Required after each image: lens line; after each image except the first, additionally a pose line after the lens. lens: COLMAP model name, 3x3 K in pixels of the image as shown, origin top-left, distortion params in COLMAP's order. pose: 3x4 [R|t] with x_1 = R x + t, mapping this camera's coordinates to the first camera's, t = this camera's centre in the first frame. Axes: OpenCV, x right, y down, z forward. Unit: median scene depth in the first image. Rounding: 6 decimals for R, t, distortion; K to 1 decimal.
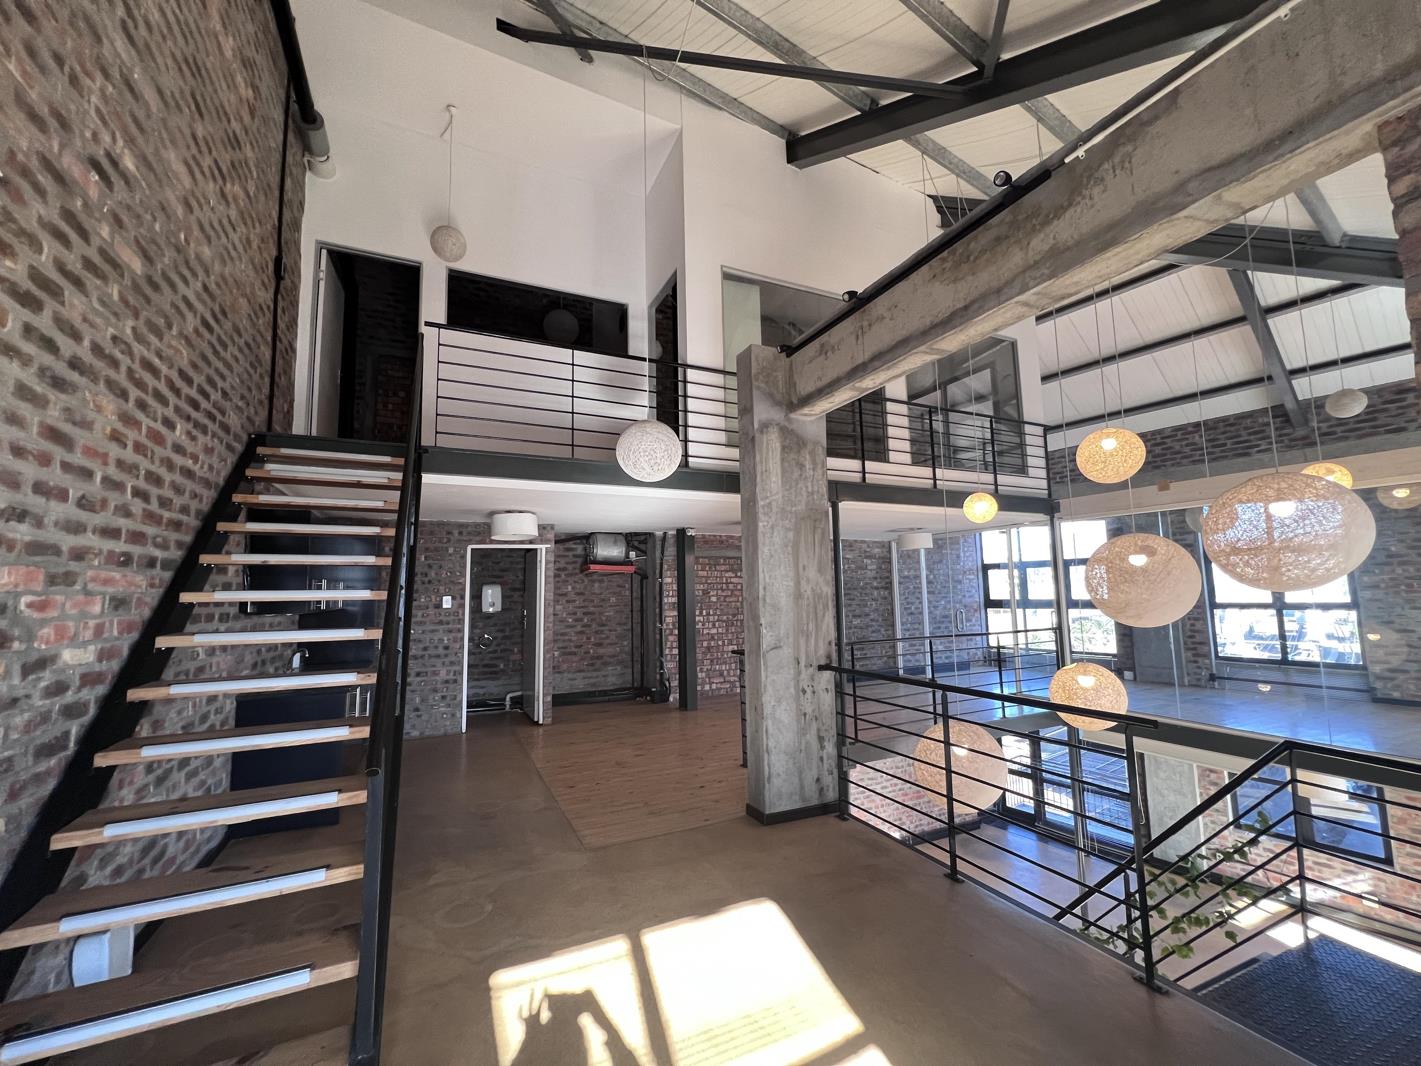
lens RADIAL K [[574.2, 0, 710.5], [0, 574.2, 533.0], [0, 0, 1]] dist [-0.002003, 0.000093]
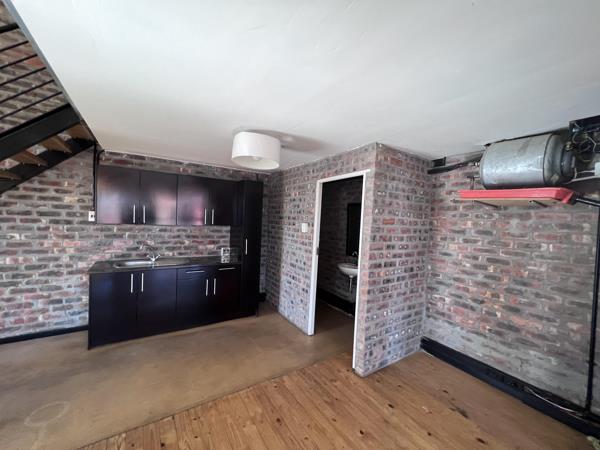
lens RADIAL K [[242.5, 0, 300.0], [0, 242.5, 225.0], [0, 0, 1]] dist [-0.002003, 0.000093]
pose [[0.125473, 0.055445, -0.990547, 0.051999], [0.056483, 0.996418, 0.062928, 0.063127], [0.990488, -0.063844, 0.121892, 0.729336]]
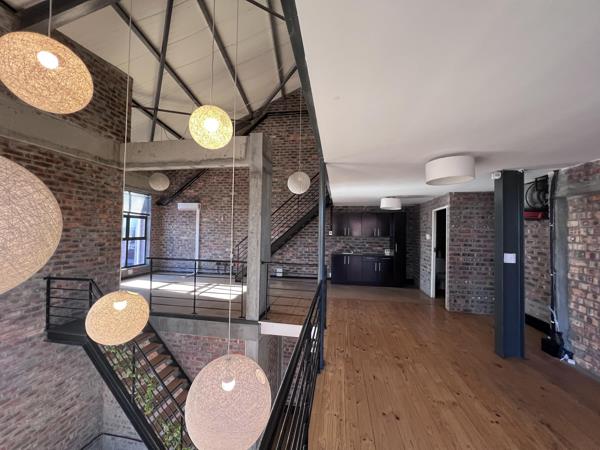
lens RADIAL K [[242.5, 0, 300.0], [0, 242.5, 225.0], [0, 0, 1]] dist [-0.002003, 0.000093]
pose [[-0.575416, -0.011006, -0.817787, 0.464557], [0.078576, 0.994540, -0.068673, 0.078870], [0.814078, -0.103774, -0.571409, 0.895278]]
